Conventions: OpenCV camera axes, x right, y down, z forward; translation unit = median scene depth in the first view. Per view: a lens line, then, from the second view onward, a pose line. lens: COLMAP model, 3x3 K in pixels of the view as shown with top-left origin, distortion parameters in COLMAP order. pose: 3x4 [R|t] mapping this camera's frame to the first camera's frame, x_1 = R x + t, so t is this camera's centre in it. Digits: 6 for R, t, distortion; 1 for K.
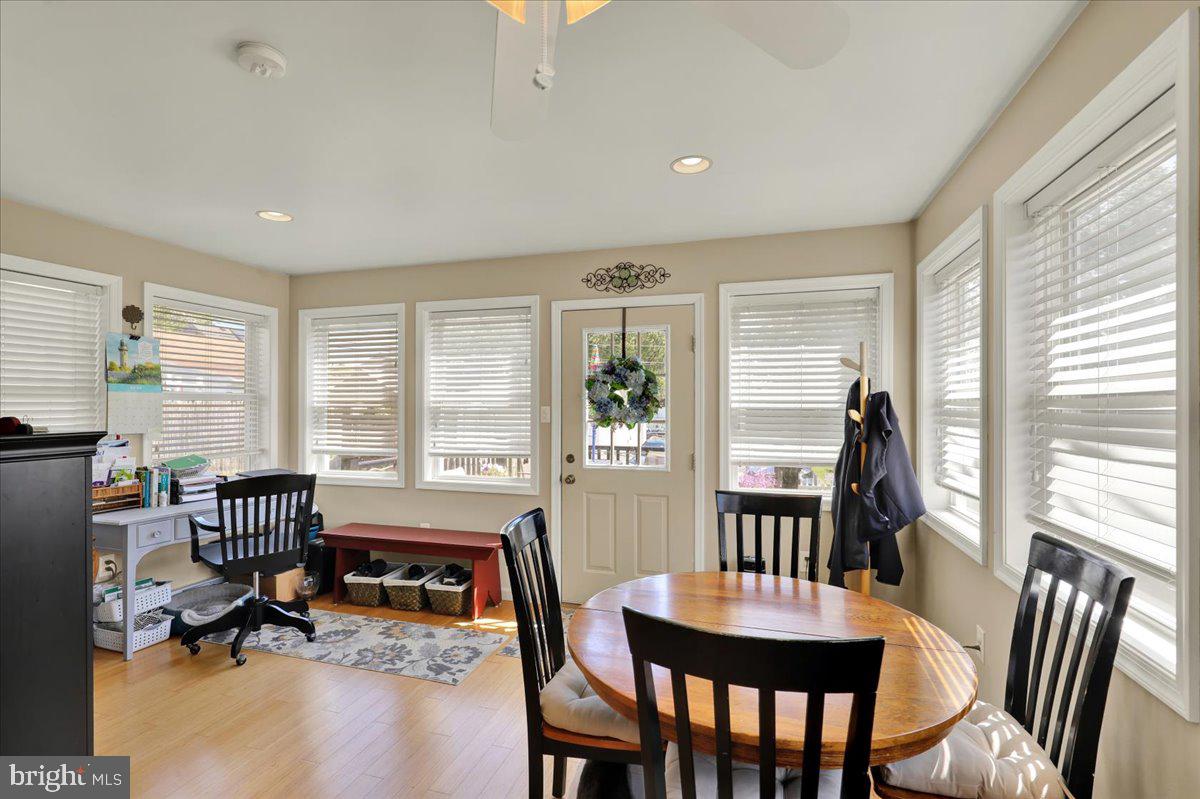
lens RADIAL K [[558.4, 0, 600.8], [0, 558.4, 421.0], [0, 0, 1]] dist [-0.001740, -0.000437]
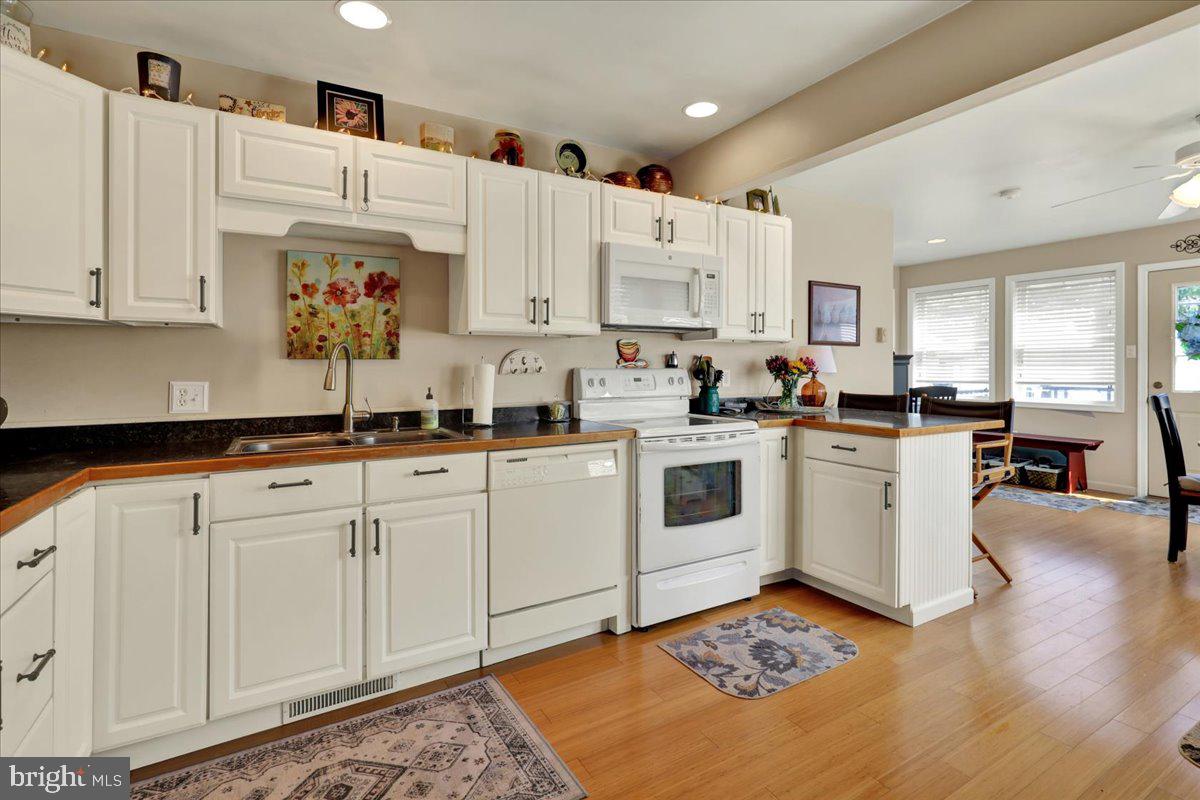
lens RADIAL K [[542.0, 0, 655.5], [0, 542.0, 377.3], [0, 0, 1]] dist [-0.000503, -0.000258]
pose [[0.745610, 0.003125, -0.666375, -0.091815], [0.003832, 0.999952, 0.008977, 0.035563], [0.666371, -0.009247, 0.745563, -0.764191]]
